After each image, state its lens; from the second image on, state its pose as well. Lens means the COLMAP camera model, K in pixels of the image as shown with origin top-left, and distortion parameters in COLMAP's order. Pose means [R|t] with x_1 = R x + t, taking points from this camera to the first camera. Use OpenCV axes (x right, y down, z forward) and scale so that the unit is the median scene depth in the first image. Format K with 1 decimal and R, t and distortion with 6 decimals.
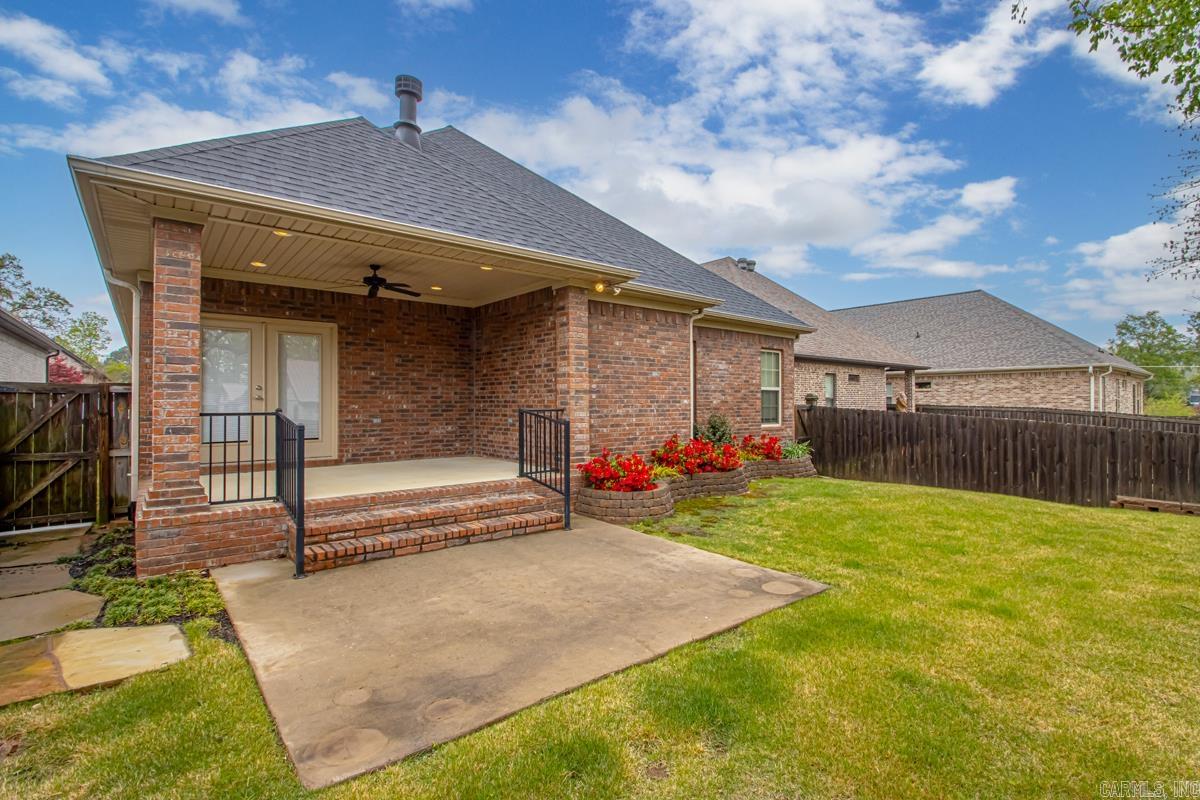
lens RADIAL K [[565.3, 0, 609.3], [0, 565.3, 405.7], [0, 0, 1]] dist [0.022797, -0.017708]
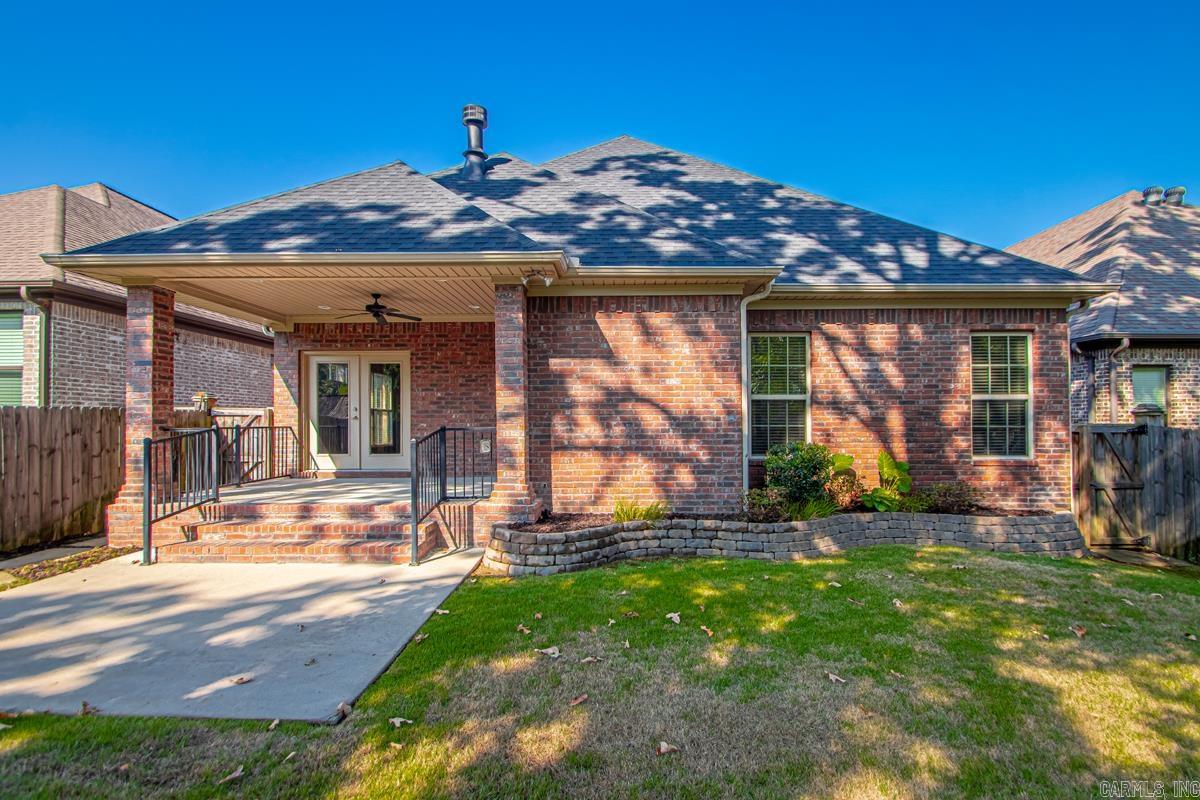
lens RADIAL K [[565.3, 0, 600.5], [0, 565.3, 427.3], [0, 0, 1]] dist [0.022797, -0.017708]
pose [[0.753340, 0.004831, -0.657613, 0.530814], [-0.003097, 0.999988, 0.003798, 0.001654], [0.657624, -0.000824, 0.753346, 0.389635]]
